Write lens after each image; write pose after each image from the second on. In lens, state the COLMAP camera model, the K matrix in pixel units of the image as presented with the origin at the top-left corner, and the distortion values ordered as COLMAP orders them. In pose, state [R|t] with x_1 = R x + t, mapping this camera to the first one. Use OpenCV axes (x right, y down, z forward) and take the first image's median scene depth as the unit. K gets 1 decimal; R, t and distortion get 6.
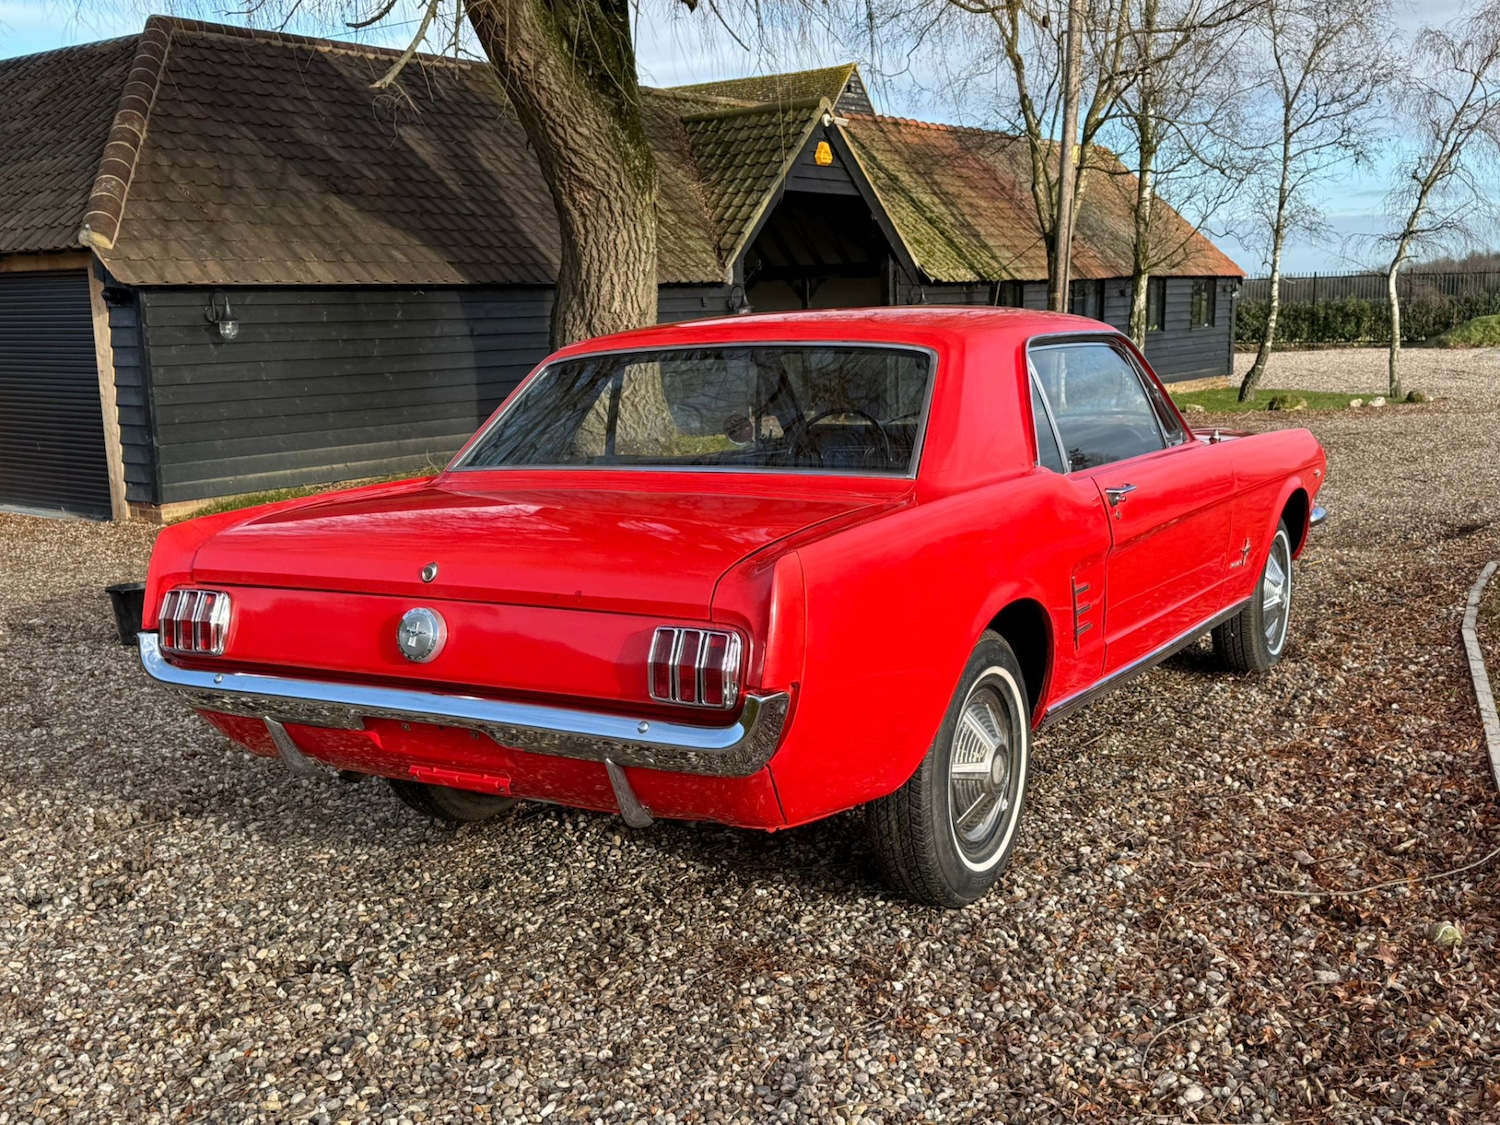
lens RADIAL K [[1511.4, 0, 784.3], [0, 1511.4, 617.7], [0, 0, 1]] dist [0.033297, 0.000000]
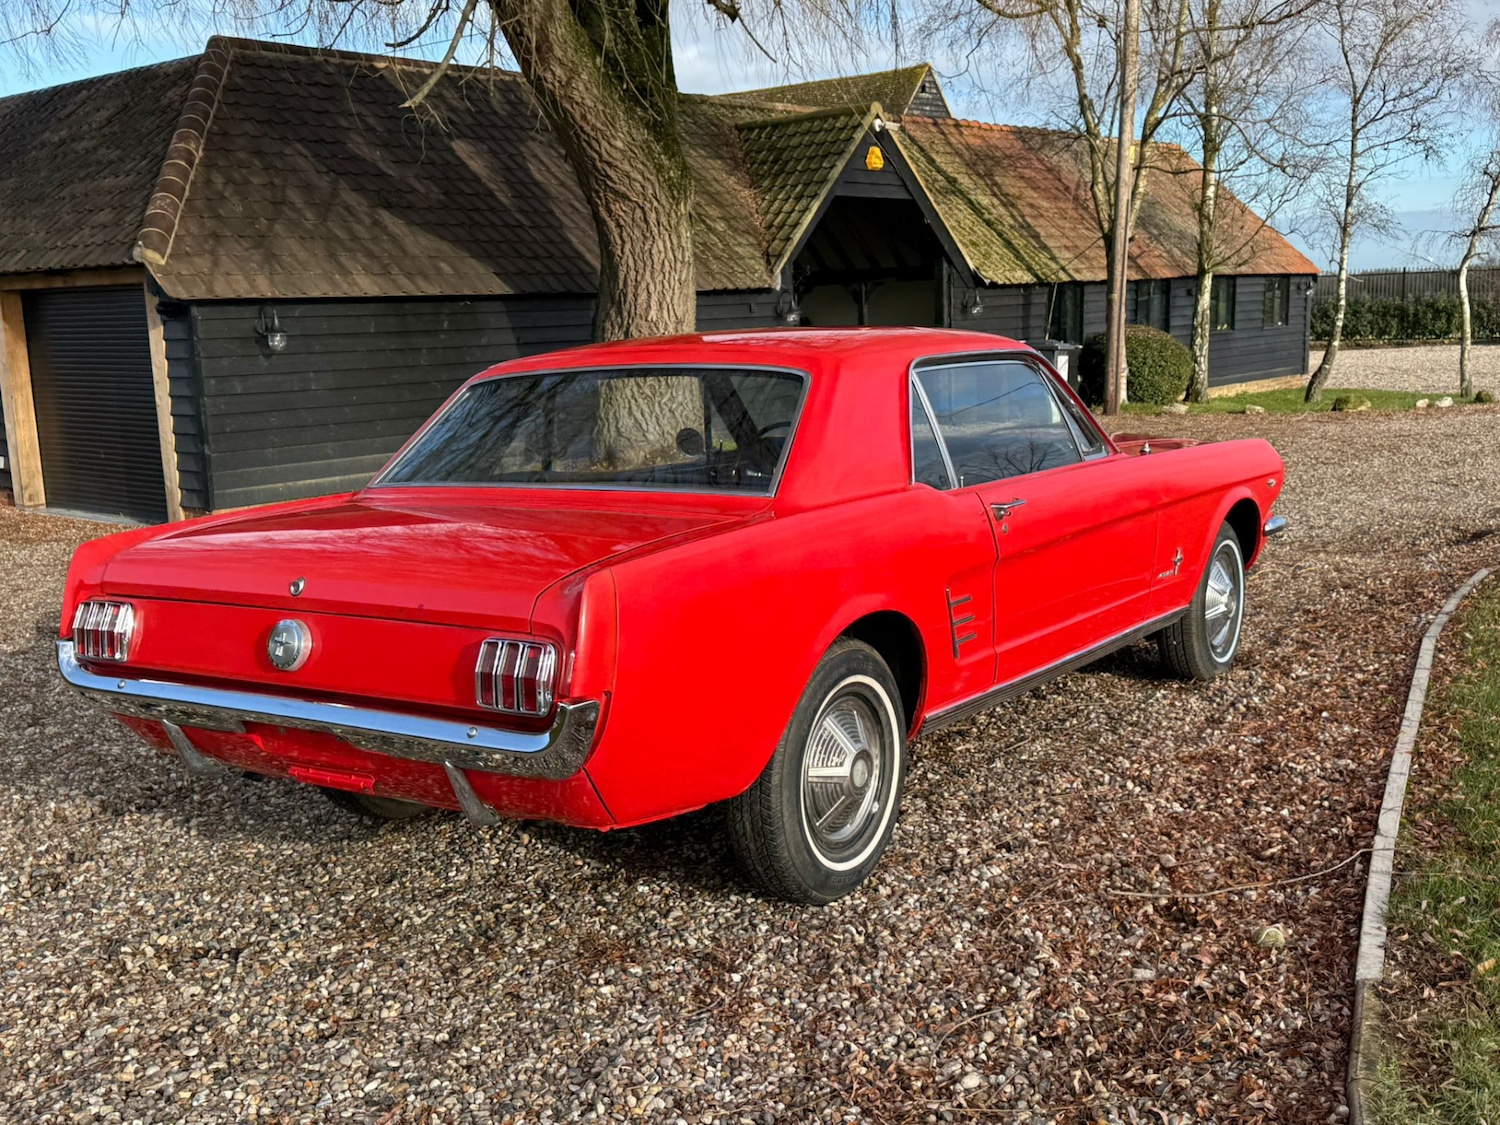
lens RADIAL K [[1511.4, 0, 784.4], [0, 1511.4, 623.5], [0, 0, 1]] dist [0.033297, 0.000000]
pose [[0.998359, 0.002671, -0.057207, 0.121155], [-0.002474, 0.999991, 0.003525, -0.006086], [0.057216, -0.003378, 0.998356, -0.039128]]
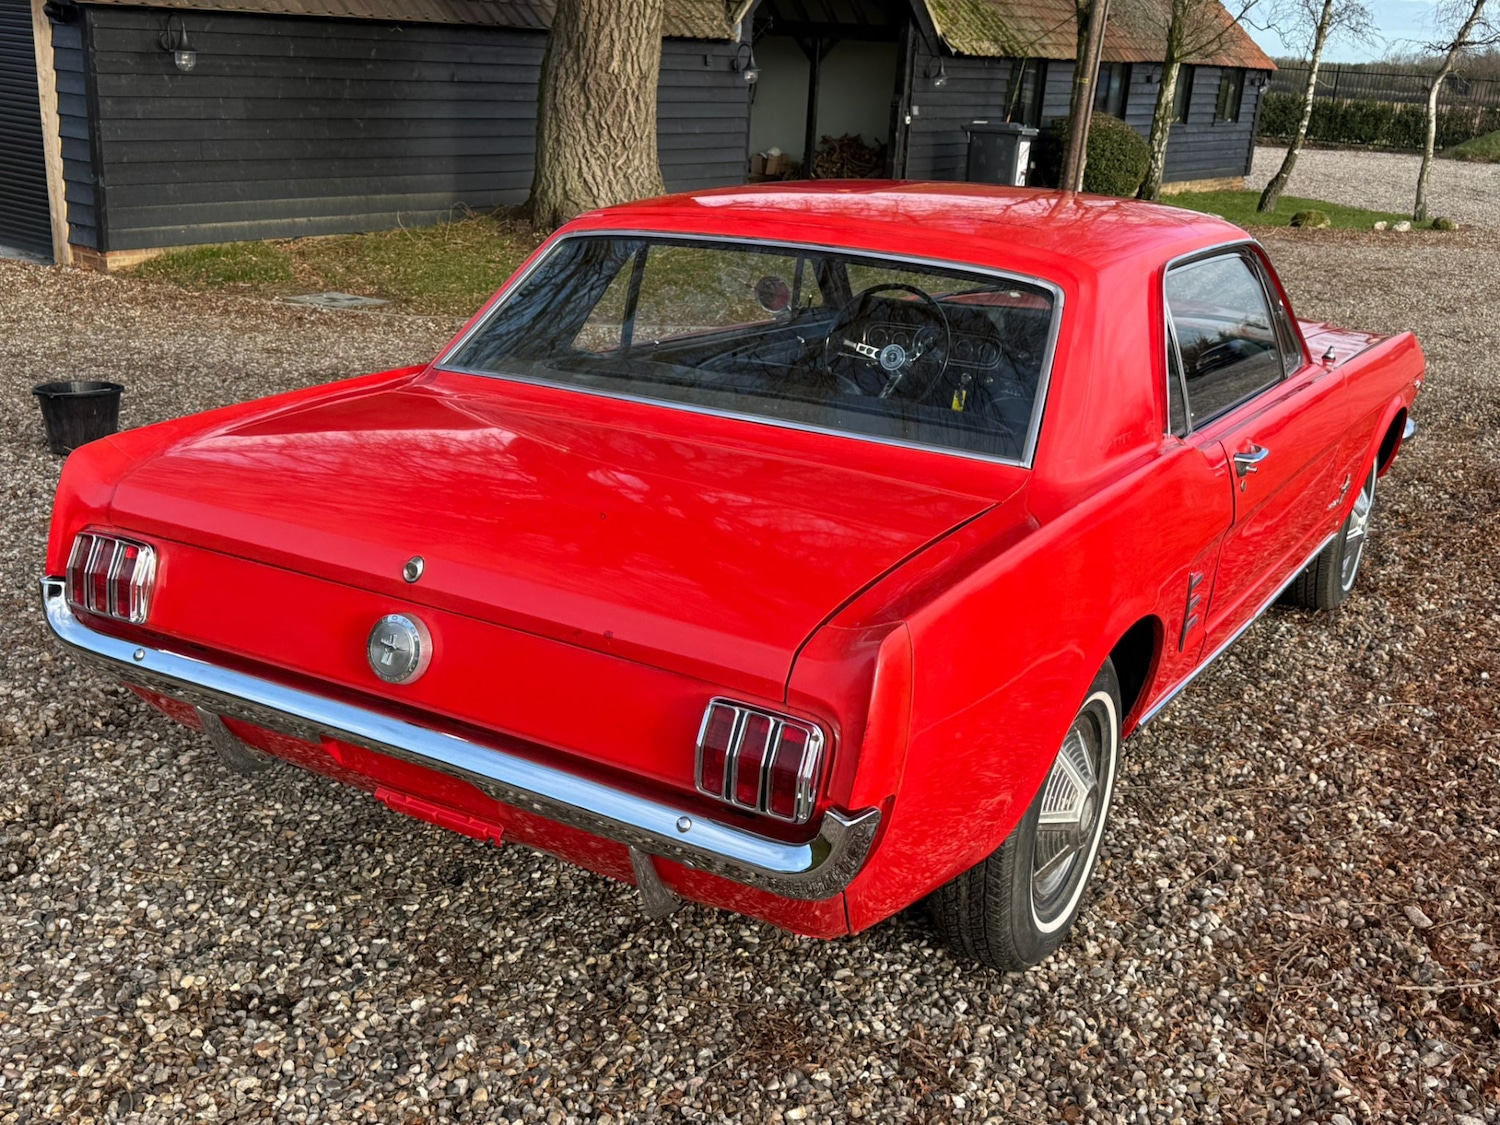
lens RADIAL K [[1511.4, 0, 771.0], [0, 1511.4, 624.9], [0, 0, 1]] dist [0.033297, 0.000000]
pose [[0.996721, 0.077162, 0.024371, -0.048071], [-0.080069, 0.983997, 0.159181, -0.097415], [-0.011698, -0.160611, 0.986949, 0.162488]]
